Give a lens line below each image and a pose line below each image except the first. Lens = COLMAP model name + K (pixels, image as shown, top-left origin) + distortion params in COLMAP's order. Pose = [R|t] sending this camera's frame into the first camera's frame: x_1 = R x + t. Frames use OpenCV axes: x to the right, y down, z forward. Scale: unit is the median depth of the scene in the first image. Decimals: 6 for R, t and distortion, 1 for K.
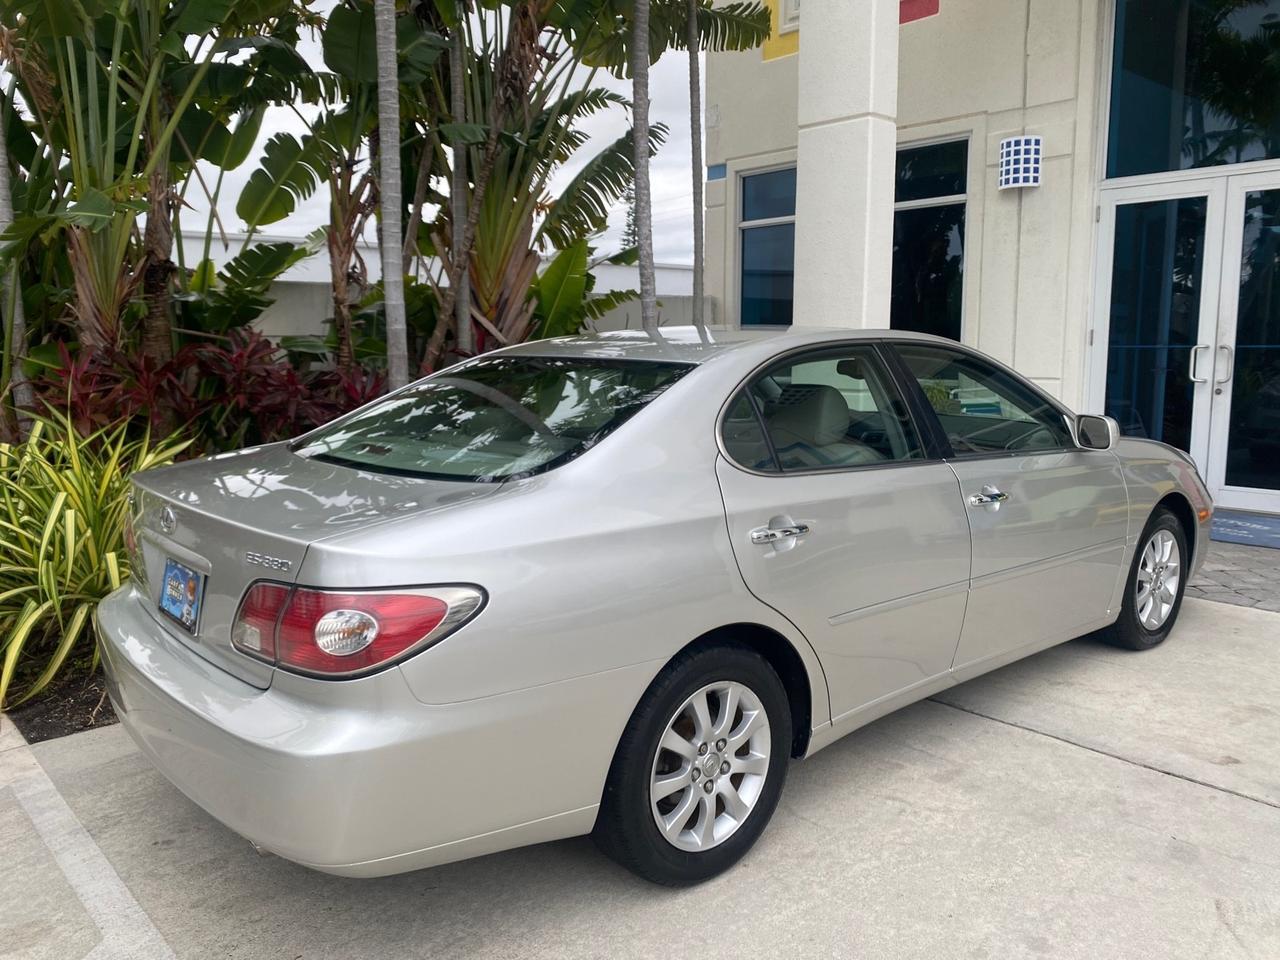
lens RADIAL K [[980.9, 0, 638.8], [0, 980.9, 474.6], [0, 0, 1]] dist [0.027064, -0.027148]
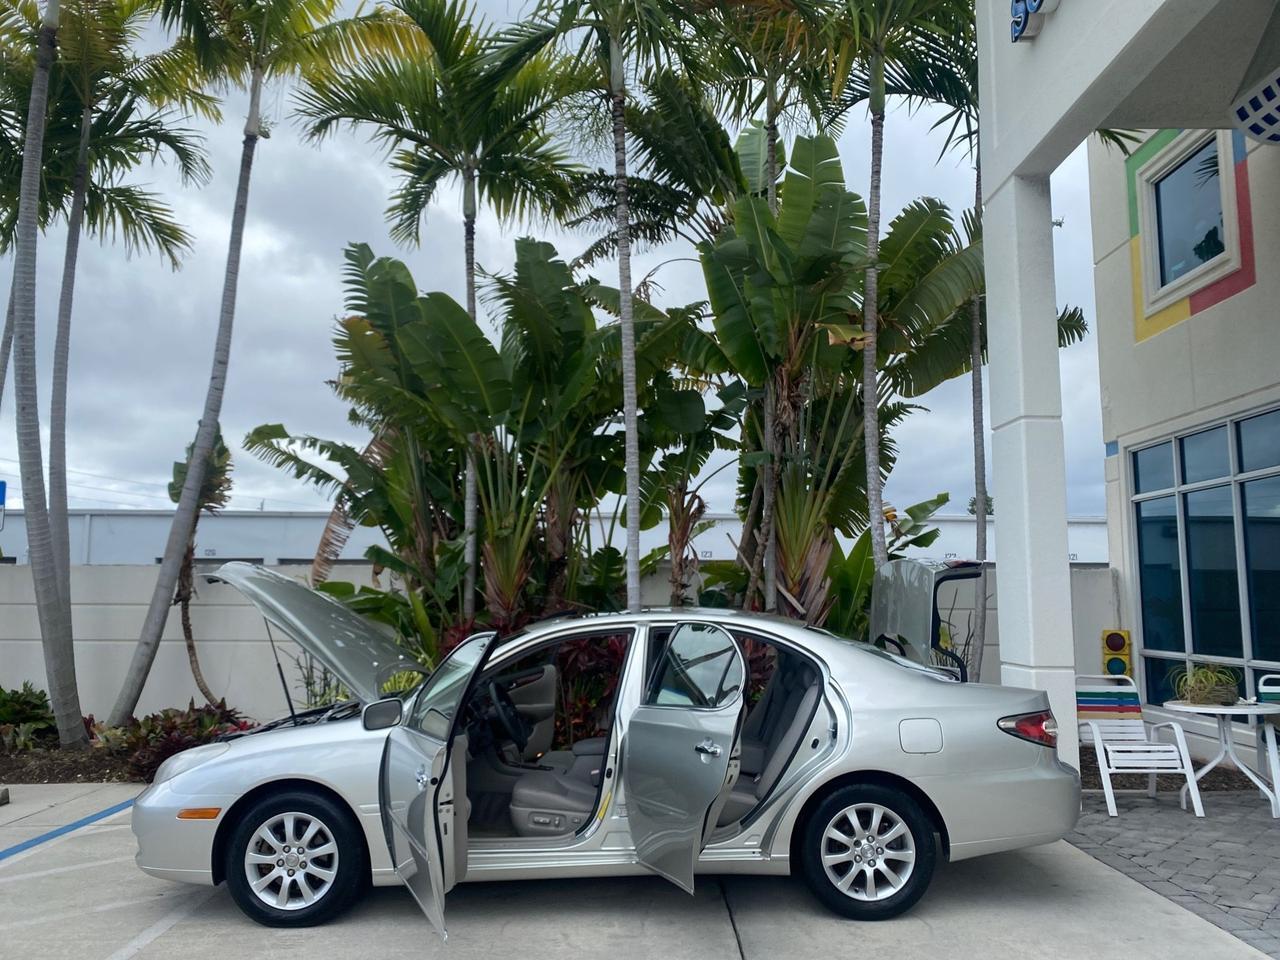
lens RADIAL K [[980.9, 0, 638.6], [0, 980.9, 472.0], [0, 0, 1]] dist [0.027064, -0.027148]
pose [[0.746678, -0.075692, -0.660866, 0.601131], [-0.100590, 0.969231, -0.224662, -0.010326], [0.657536, 0.234226, 0.716089, -0.065823]]
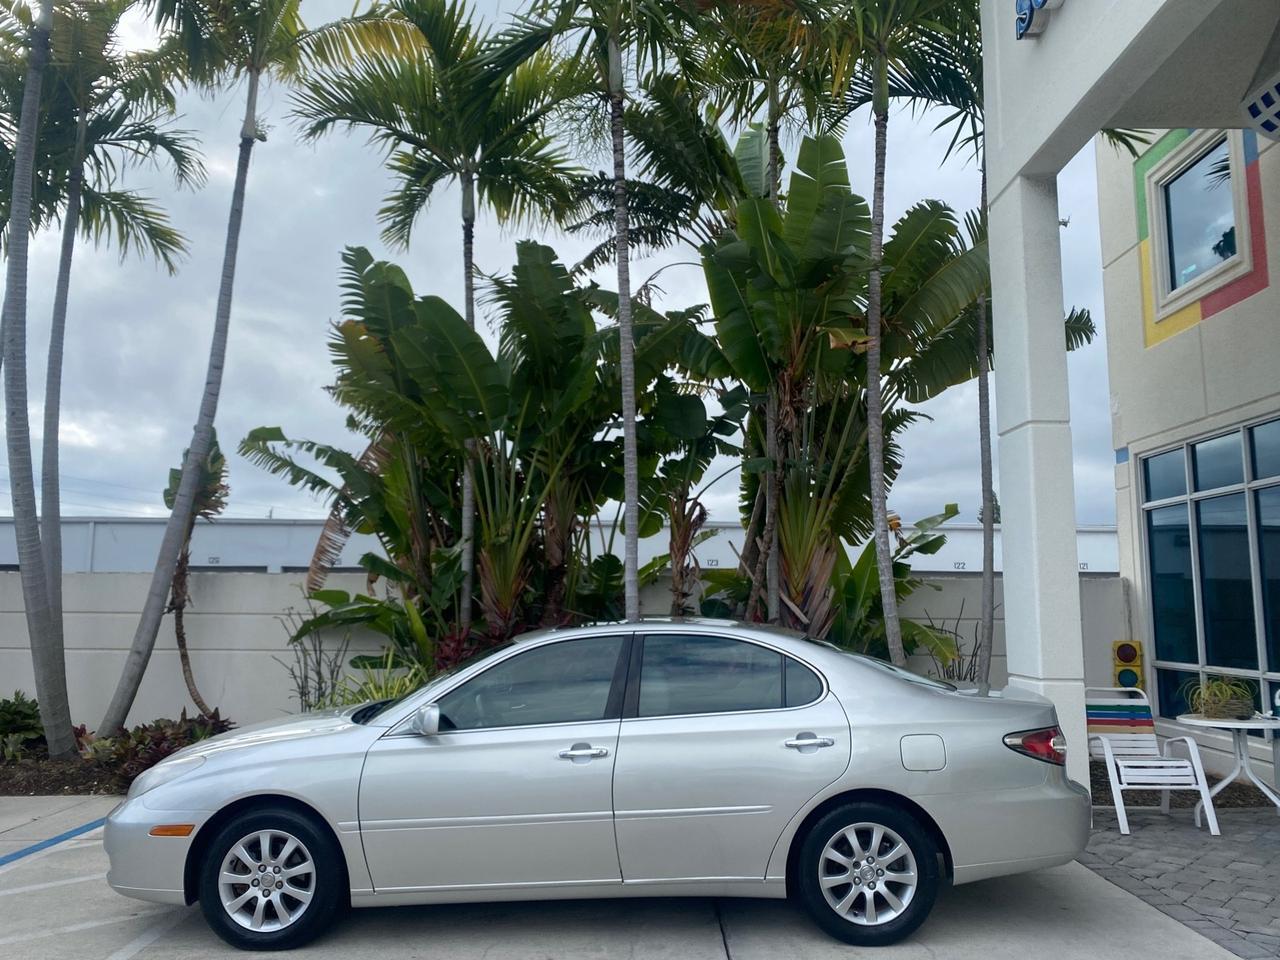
lens RADIAL K [[980.9, 0, 640.2], [0, 980.9, 467.5], [0, 0, 1]] dist [0.027064, -0.027148]
pose [[0.741585, -0.083713, -0.665615, 0.594610], [-0.103273, 0.966112, -0.236566, -0.014532], [0.662862, 0.244173, 0.707809, -0.039668]]
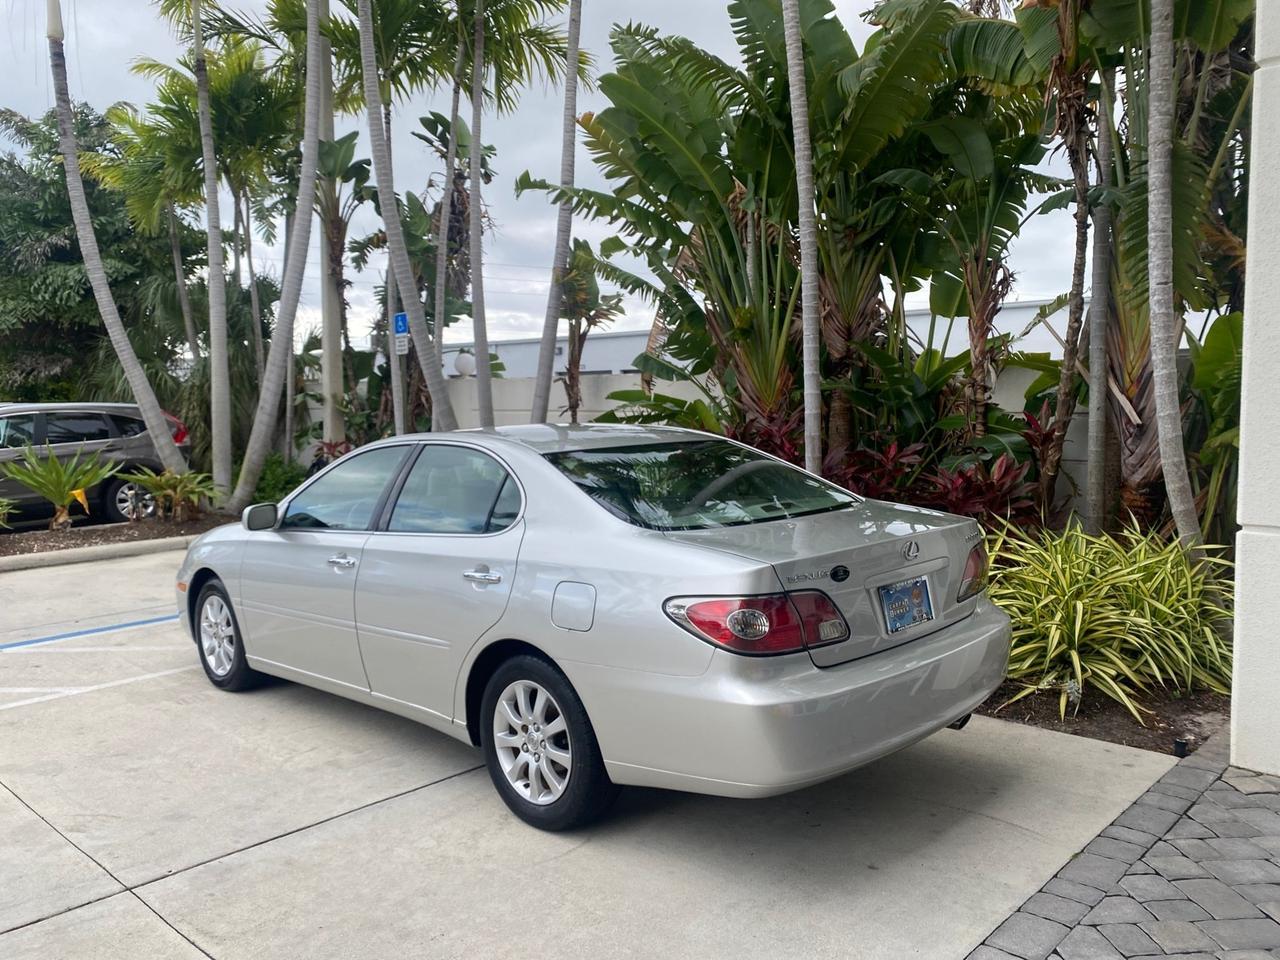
lens RADIAL K [[980.9, 0, 641.0], [0, 980.9, 479.3], [0, 0, 1]] dist [0.027064, -0.027148]
pose [[0.075147, 0.086945, -0.993375, 0.758065], [-0.130478, 0.988484, 0.076646, -0.109052], [0.988599, 0.123854, 0.085626, 0.574725]]
